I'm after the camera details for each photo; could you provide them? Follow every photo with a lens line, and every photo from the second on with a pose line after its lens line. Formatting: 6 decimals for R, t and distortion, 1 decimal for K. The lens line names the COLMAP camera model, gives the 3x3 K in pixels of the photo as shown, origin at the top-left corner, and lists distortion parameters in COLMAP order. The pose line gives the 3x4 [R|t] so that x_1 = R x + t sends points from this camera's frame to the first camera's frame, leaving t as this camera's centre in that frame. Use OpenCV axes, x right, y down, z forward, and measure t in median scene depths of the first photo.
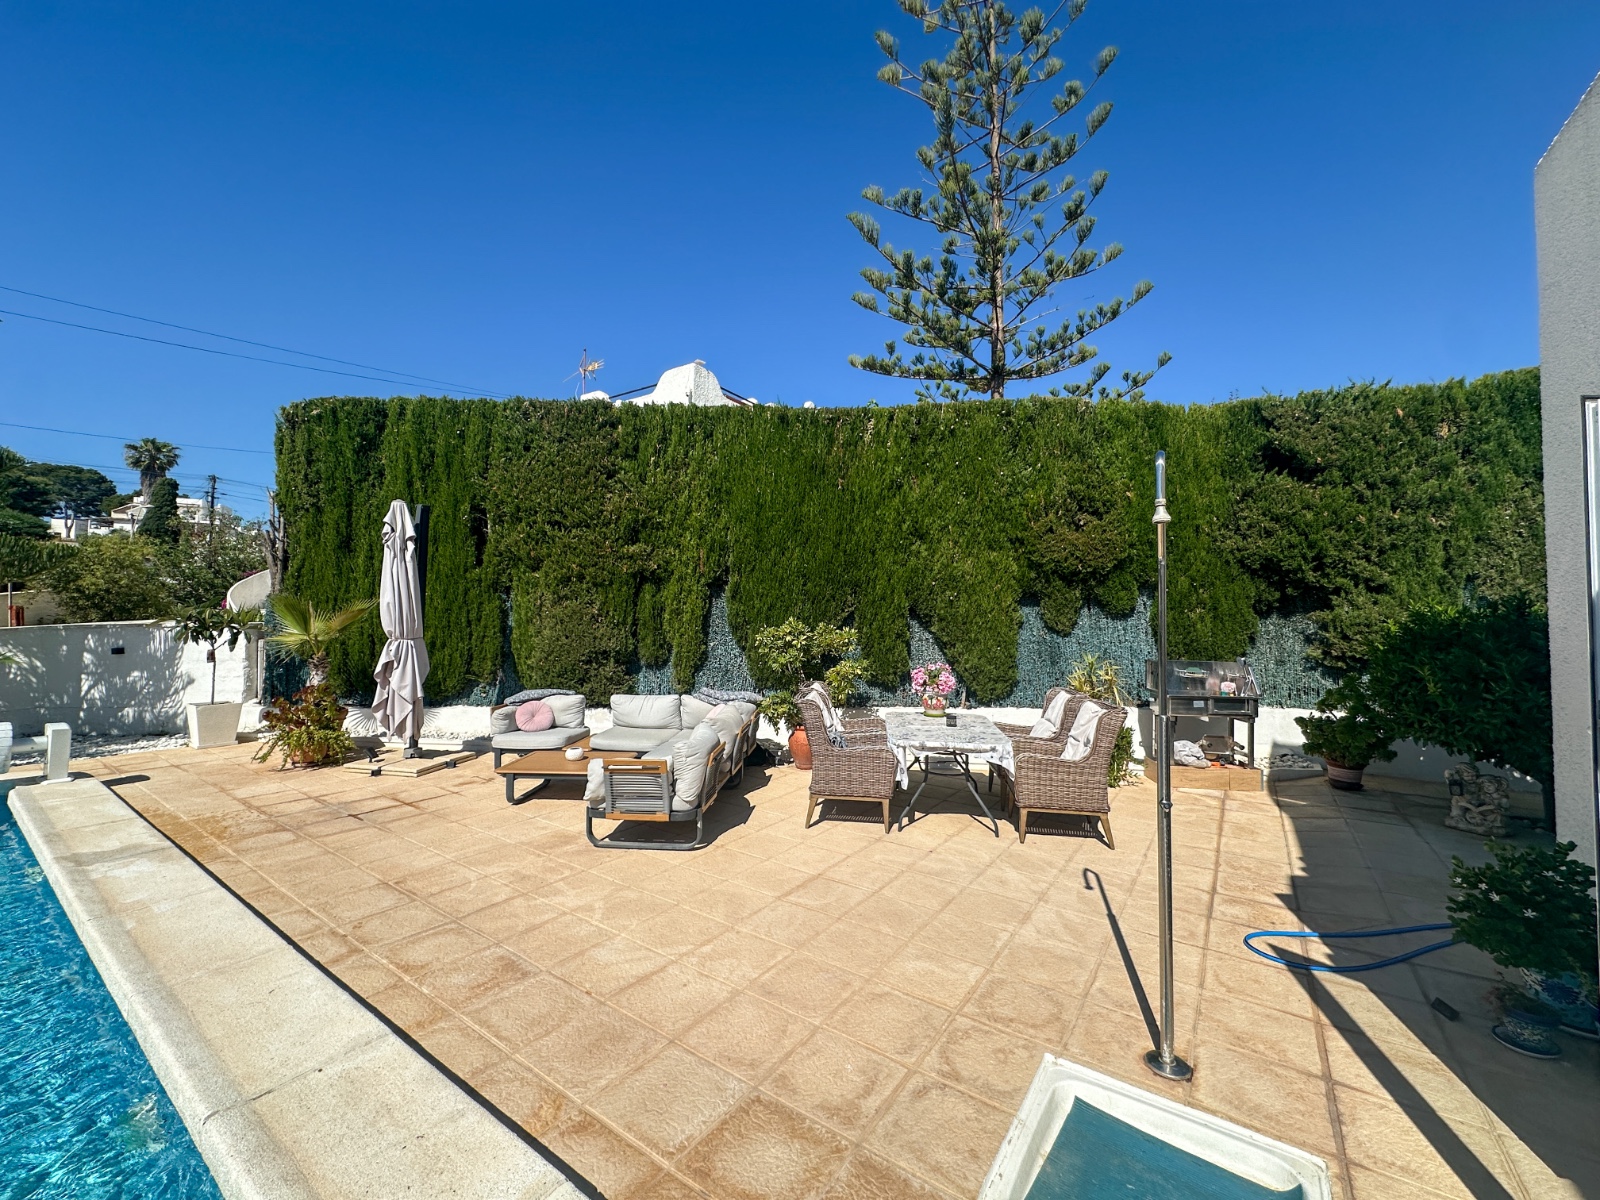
lens RADIAL K [[638.5, 0, 799.9], [0, 638.5, 612.8], [0, 0, 1]] dist [-0.002371, 0.001164]
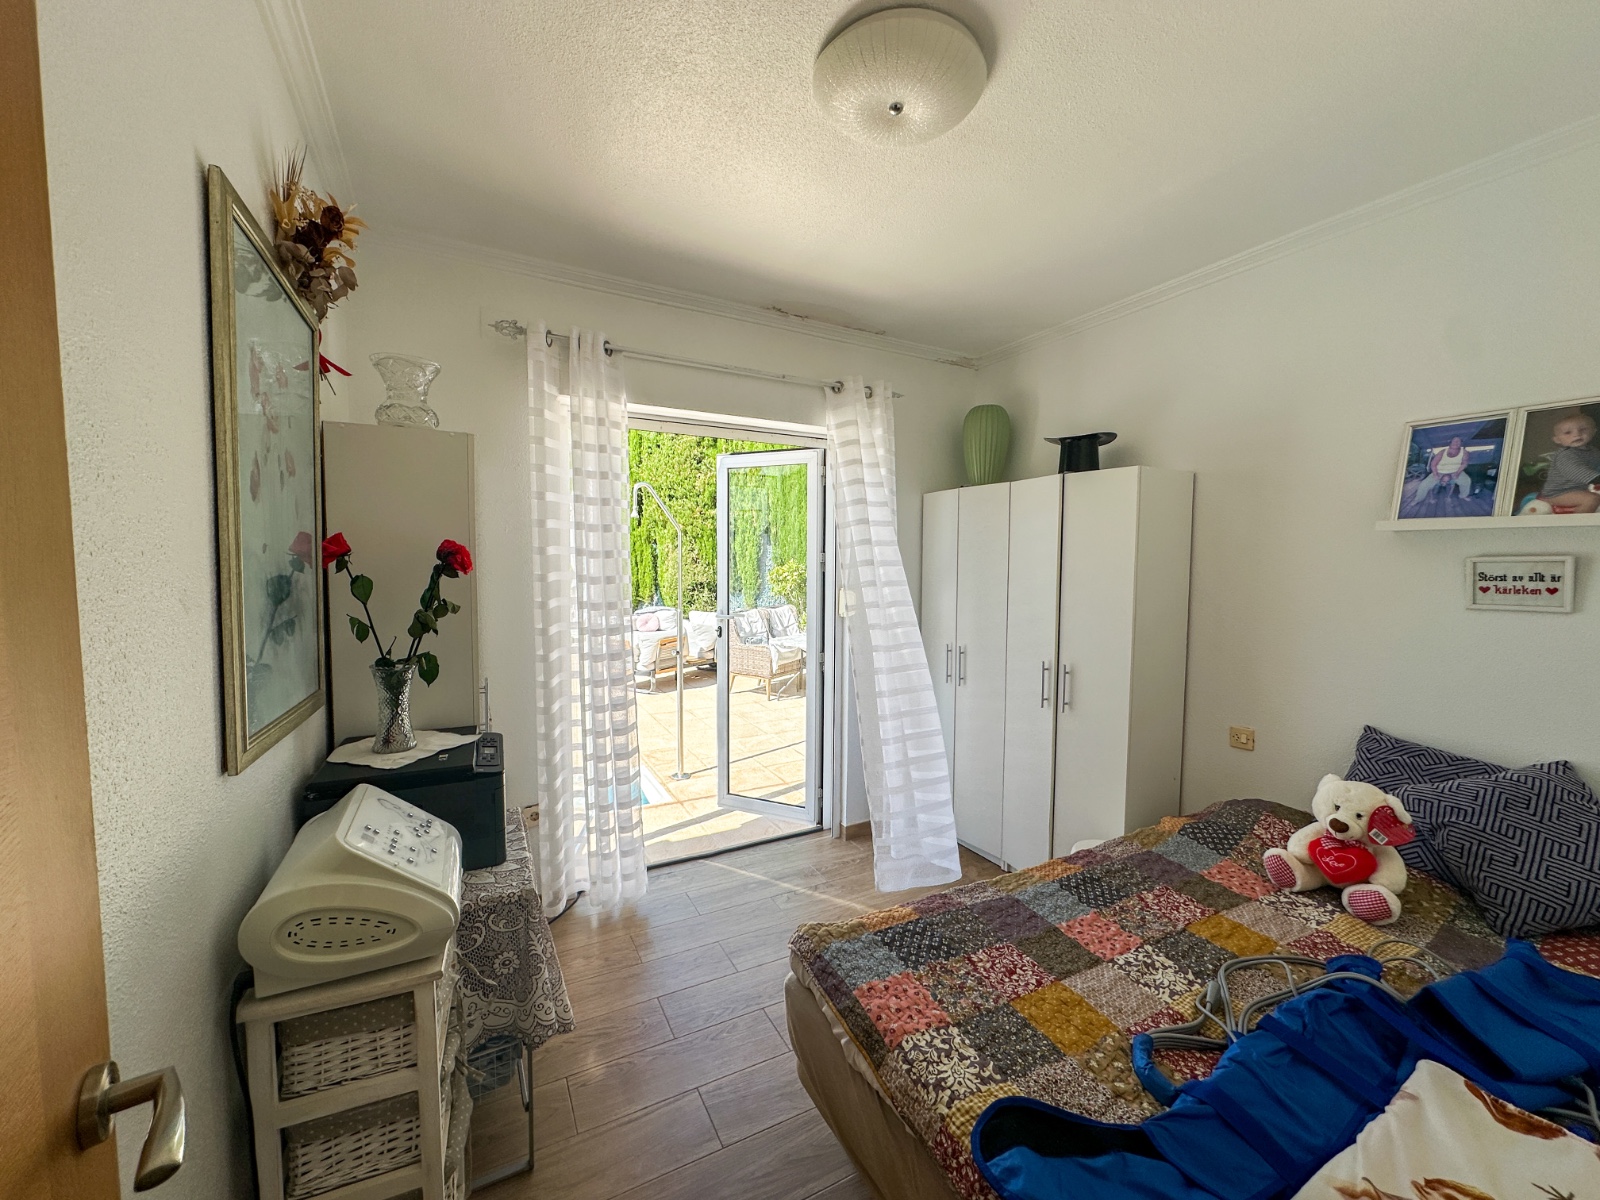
lens RADIAL K [[638.5, 0, 803.4], [0, 638.5, 599.0], [0, 0, 1]] dist [-0.002371, 0.001164]
pose [[0.884267, 0.019421, -0.466577, 0.579091], [0.013723, 0.997623, 0.067535, 0.001773], [0.466780, -0.066122, 0.881898, -0.180977]]
